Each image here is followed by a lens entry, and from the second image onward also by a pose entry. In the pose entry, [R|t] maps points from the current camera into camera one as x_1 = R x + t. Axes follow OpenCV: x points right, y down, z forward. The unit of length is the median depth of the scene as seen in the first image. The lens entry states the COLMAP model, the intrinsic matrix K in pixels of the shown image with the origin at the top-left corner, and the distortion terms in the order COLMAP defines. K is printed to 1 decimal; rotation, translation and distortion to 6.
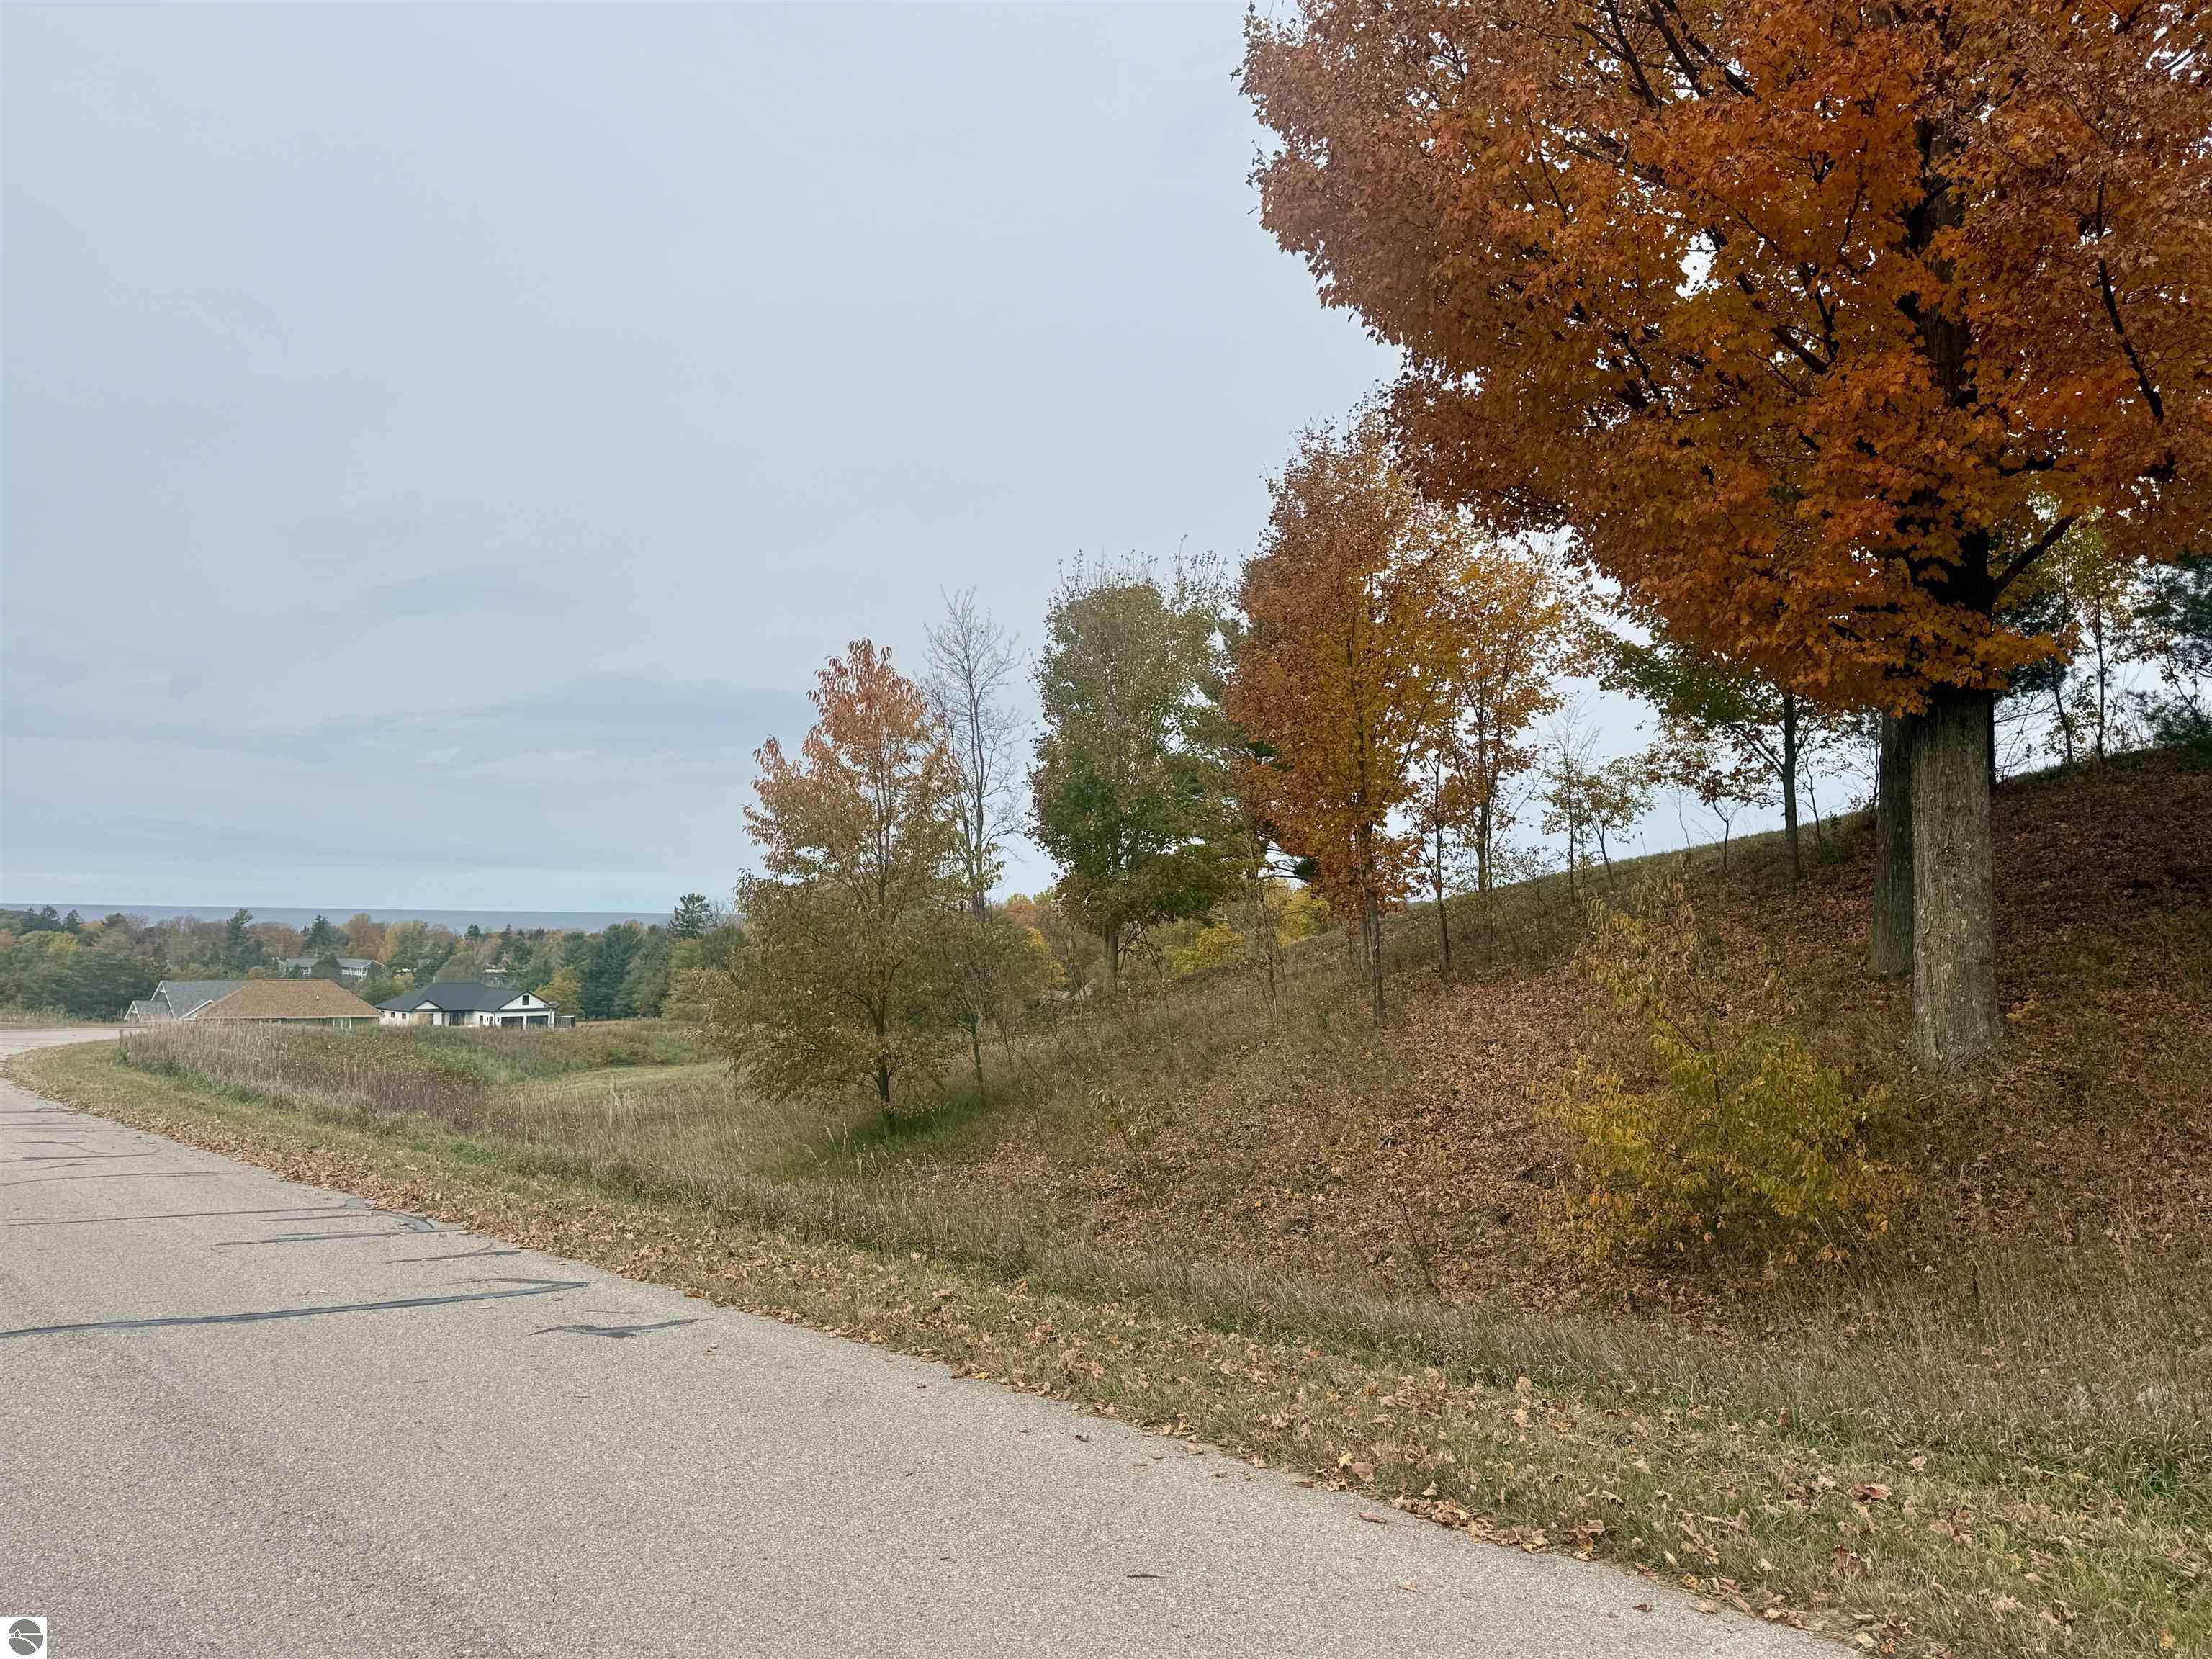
lens RADIAL K [[1718.8, 0, 1112.3], [0, 1718.8, 828.6], [0, 0, 1]] dist [0.010979, 0.000135]
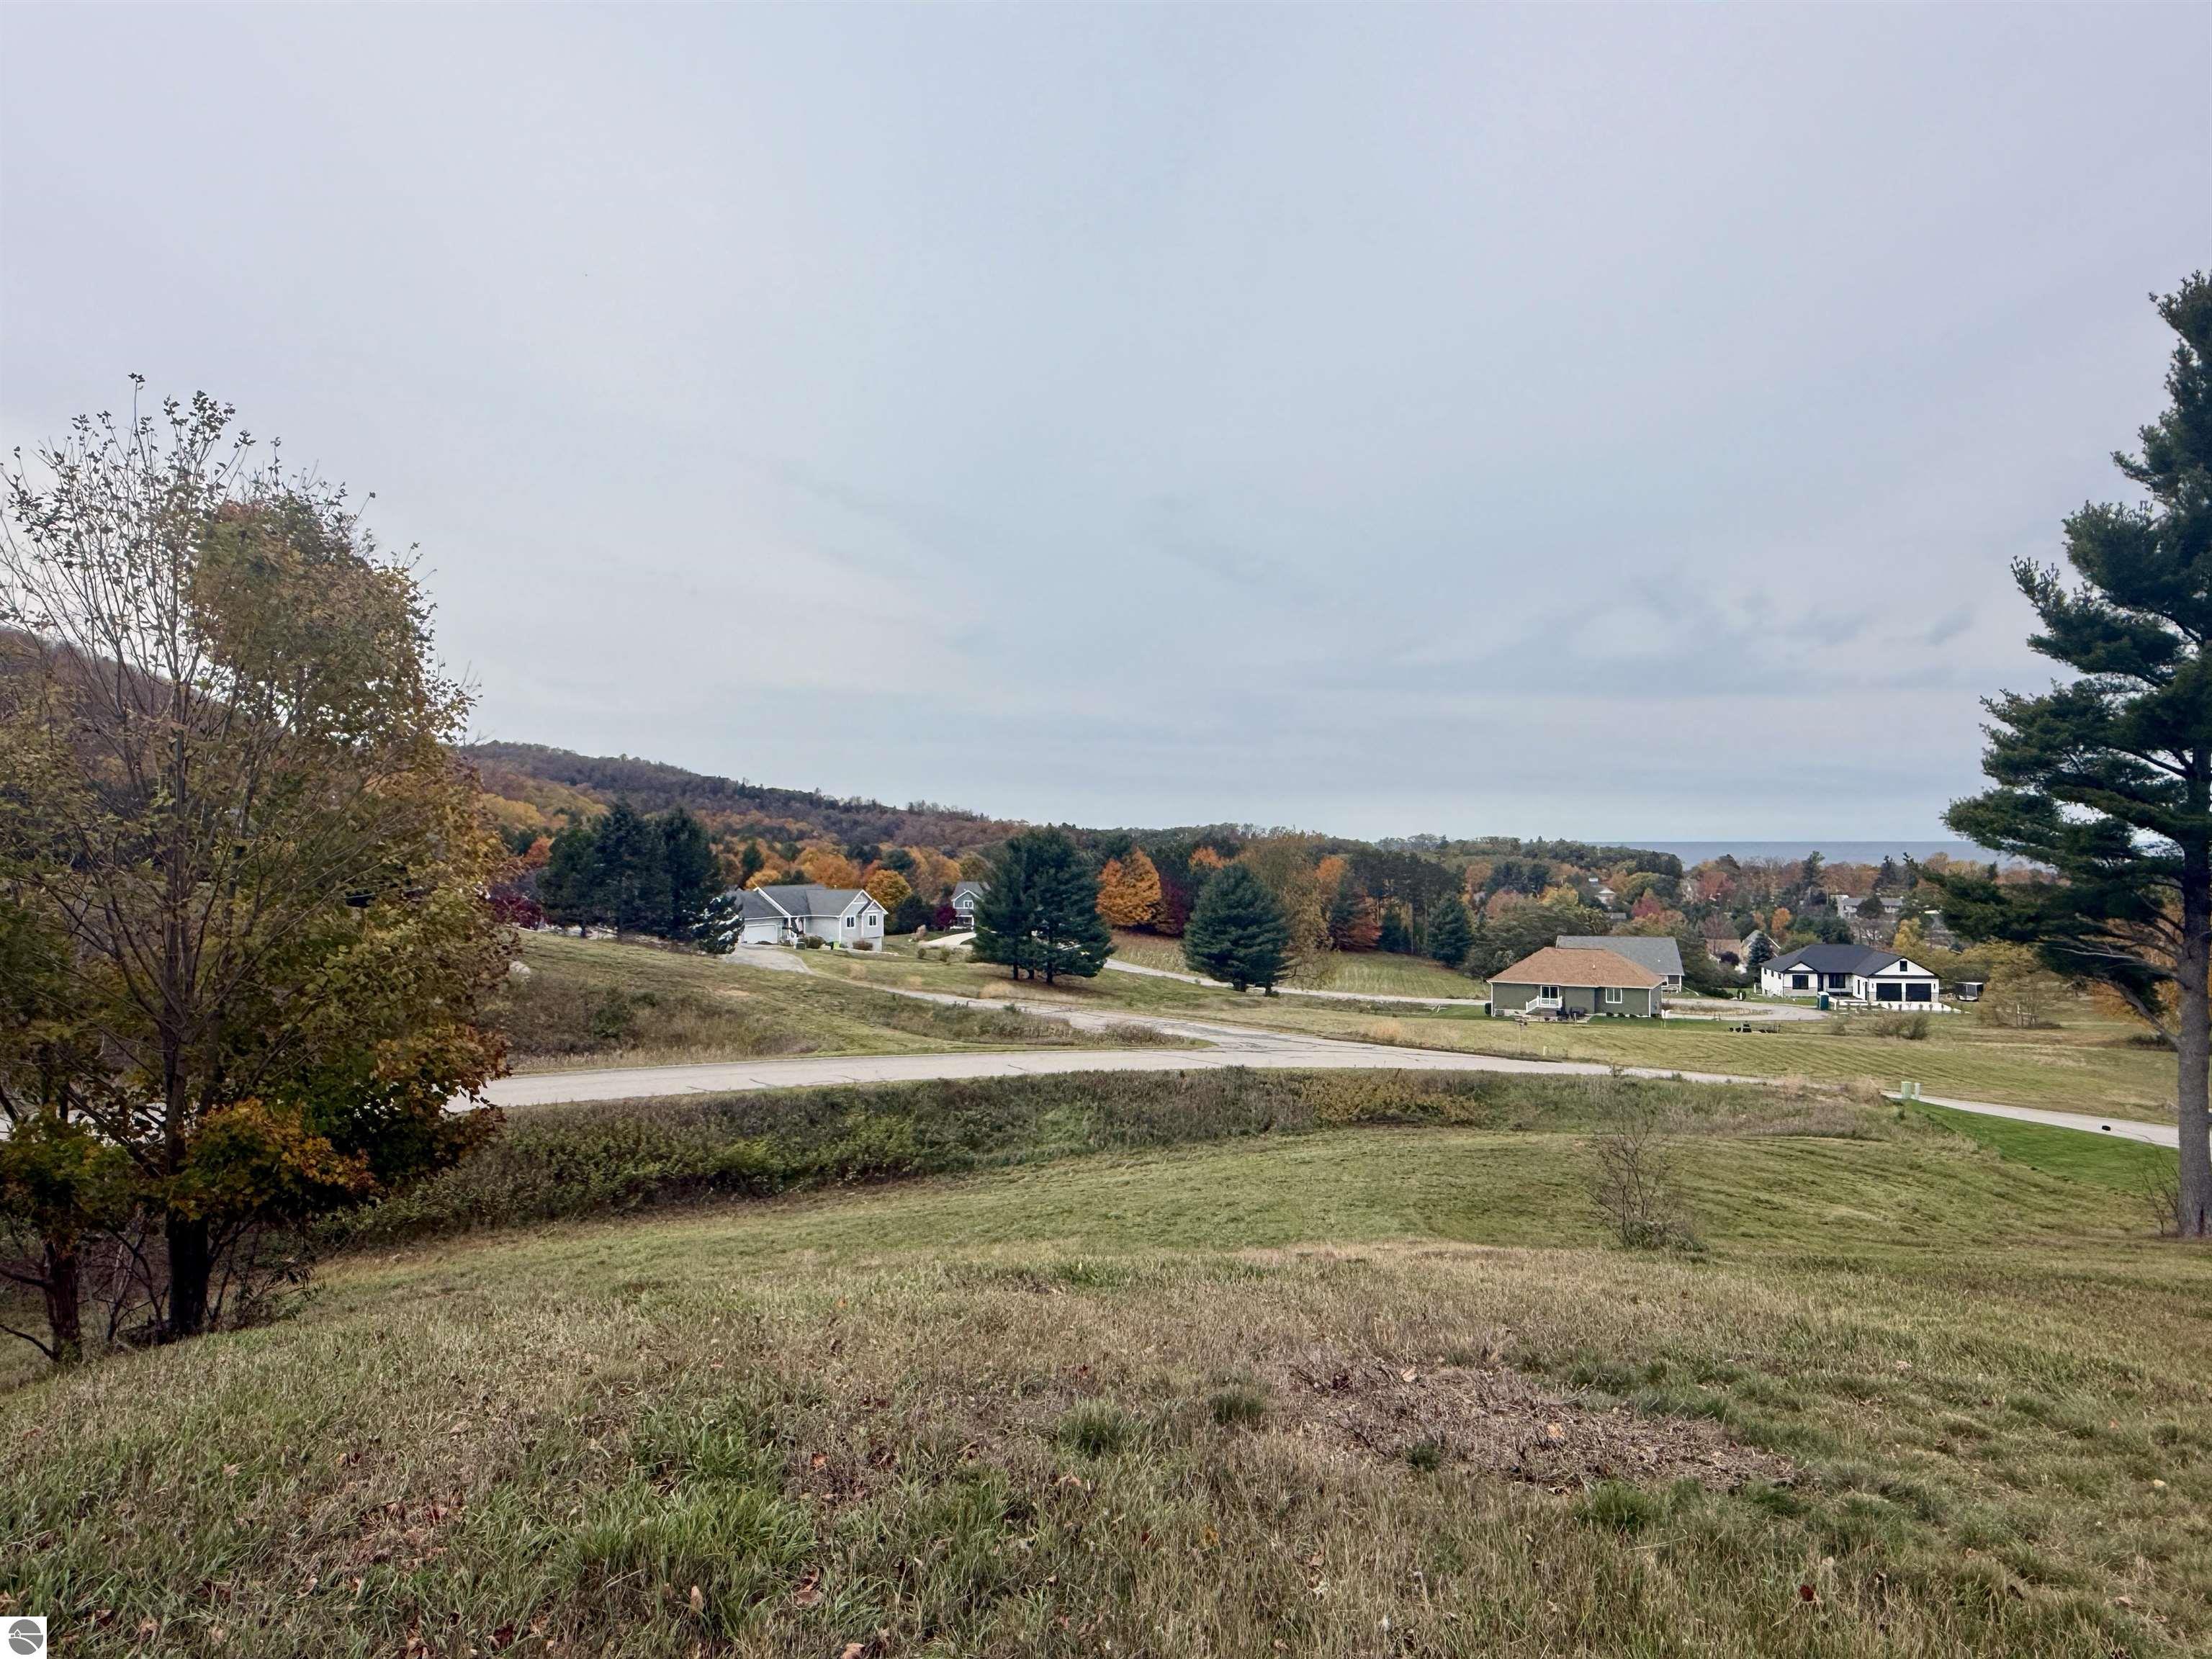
lens RADIAL K [[1545.4, 0, 1109.7], [0, 1545.4, 832.8], [0, 0, 1]] dist [-0.000036, 0.000900]
pose [[0.593758, -0.020168, -0.804391, 0.057612], [0.052388, 0.998534, 0.013634, -0.005501], [0.802937, -0.050236, 0.593944, 0.101427]]
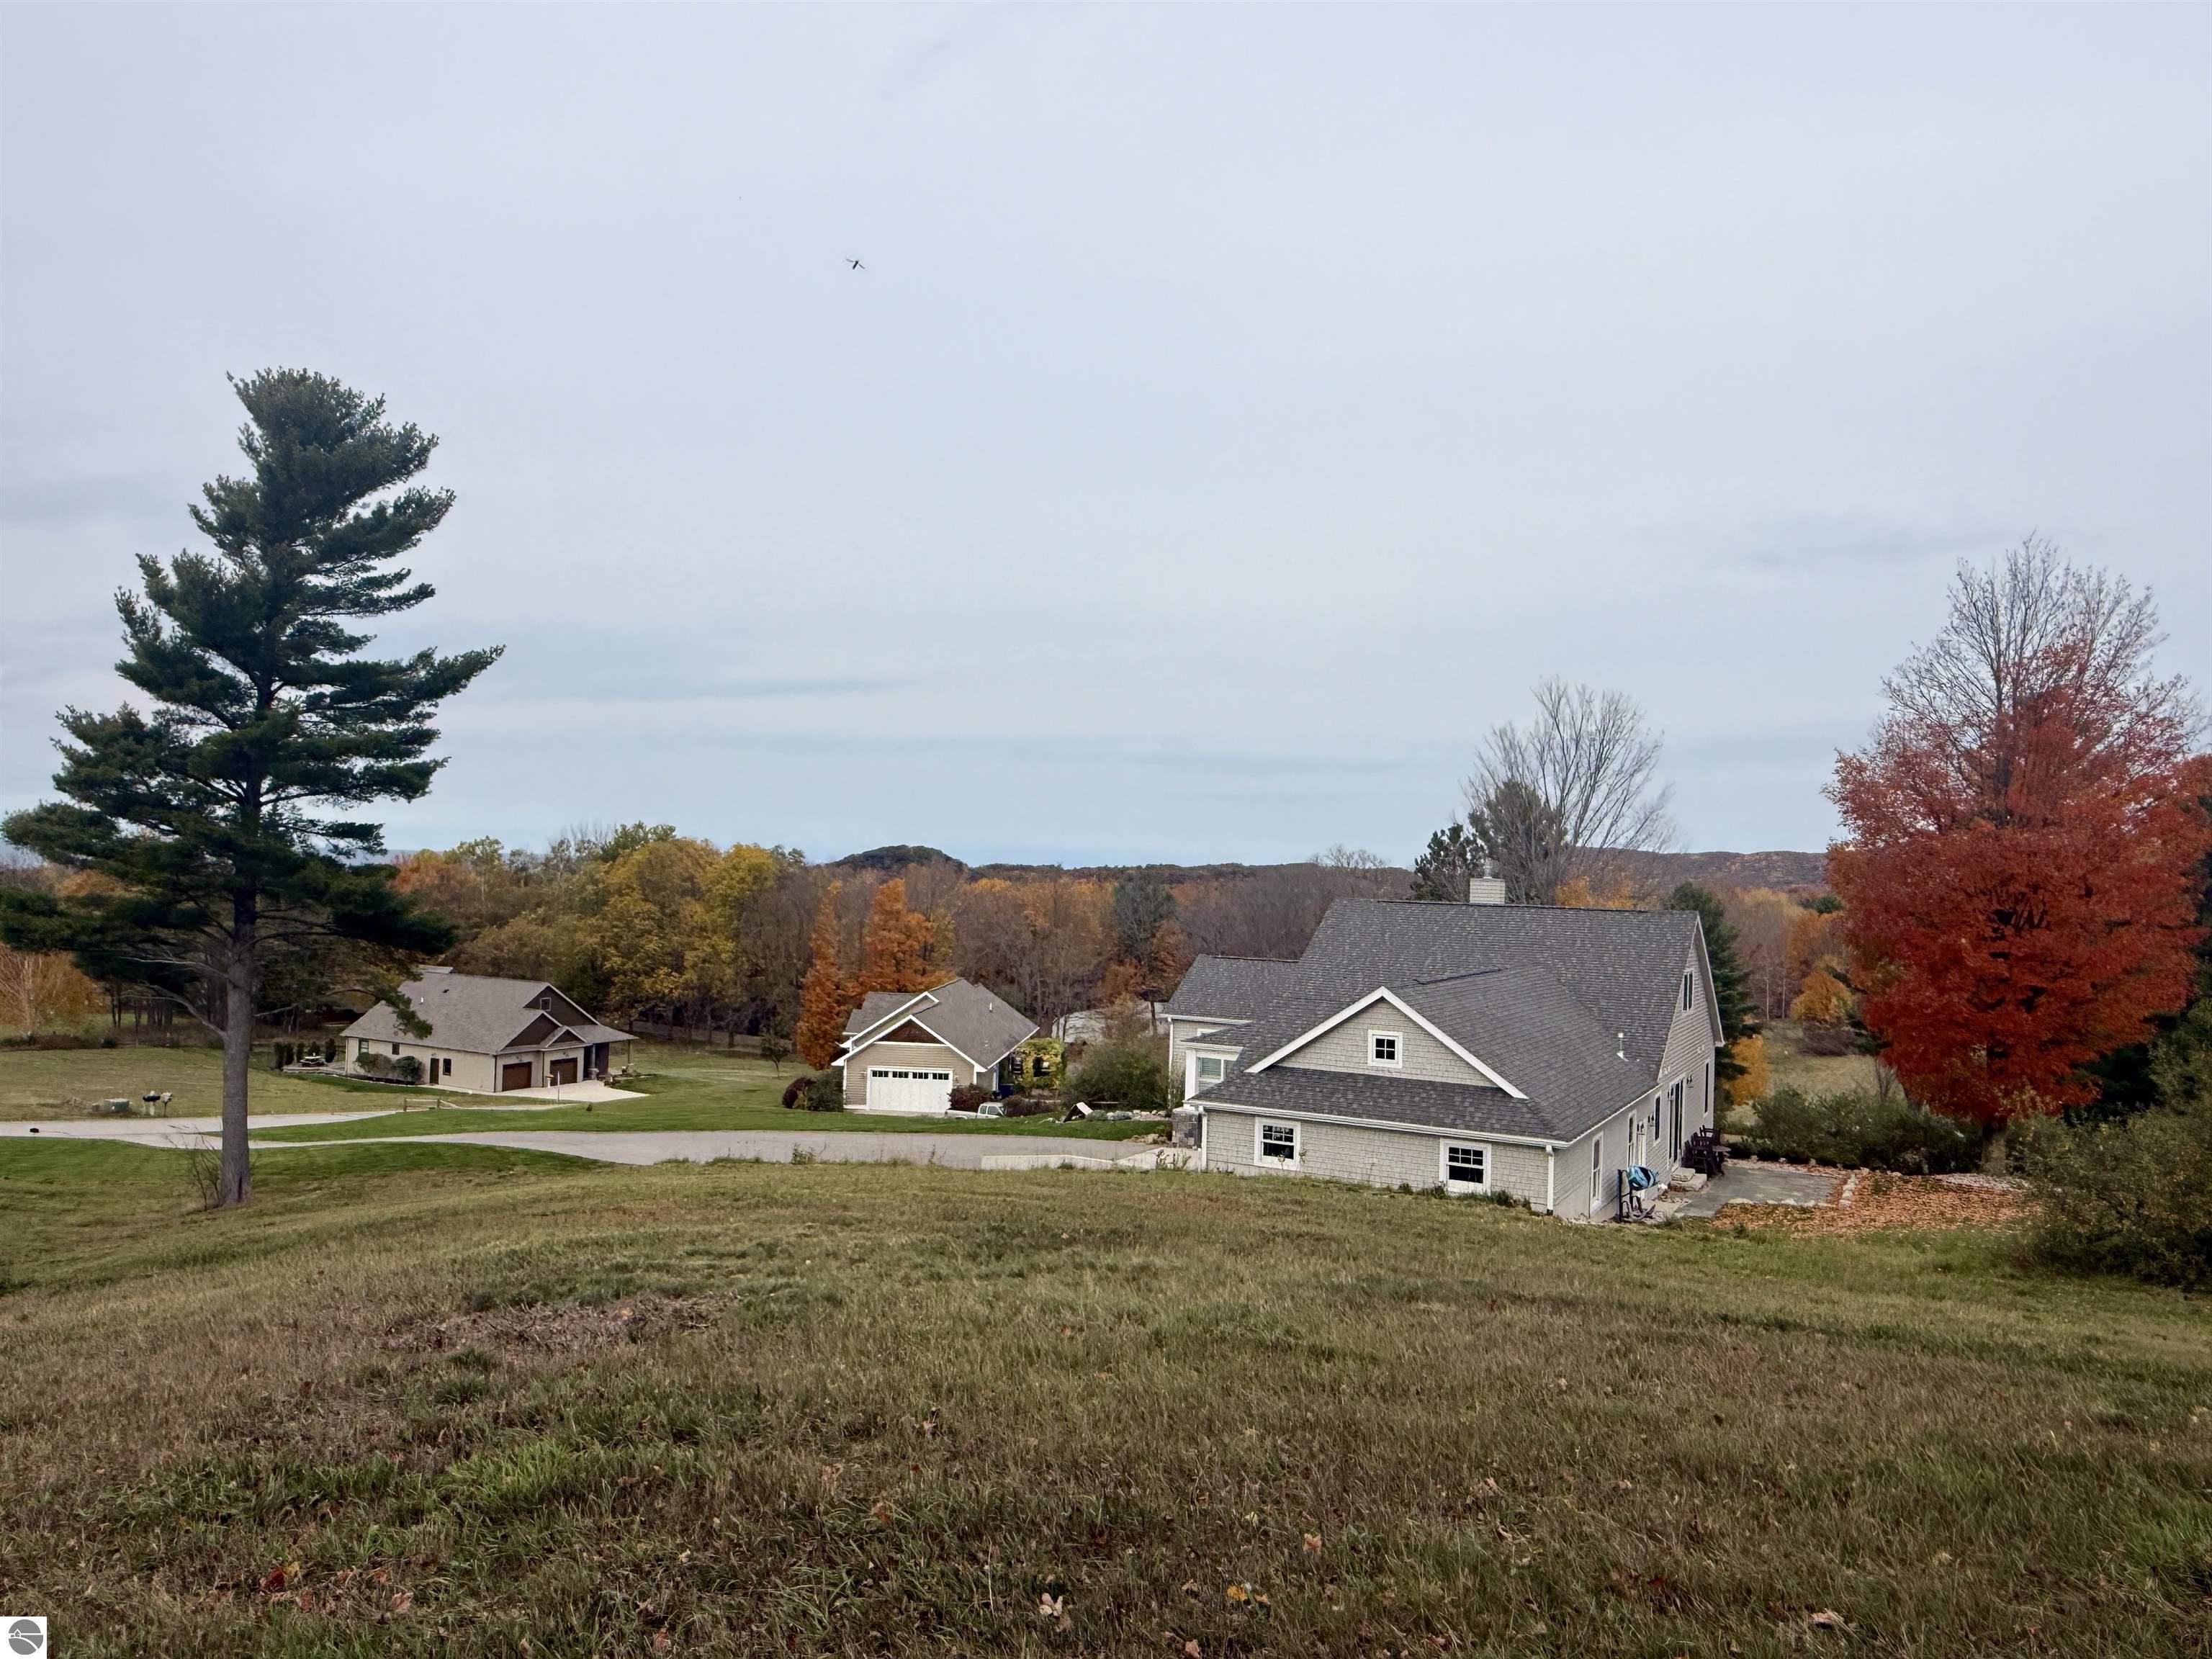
lens RADIAL K [[1545.4, 0, 1106.0], [0, 1545.4, 845.9], [0, 0, 1]] dist [-0.000036, 0.000900]
pose [[0.955713, 0.016191, 0.293855, 0.046484], [-0.029277, 0.998763, 0.040188, -0.007401], [-0.292841, -0.047012, 0.955005, 0.088652]]
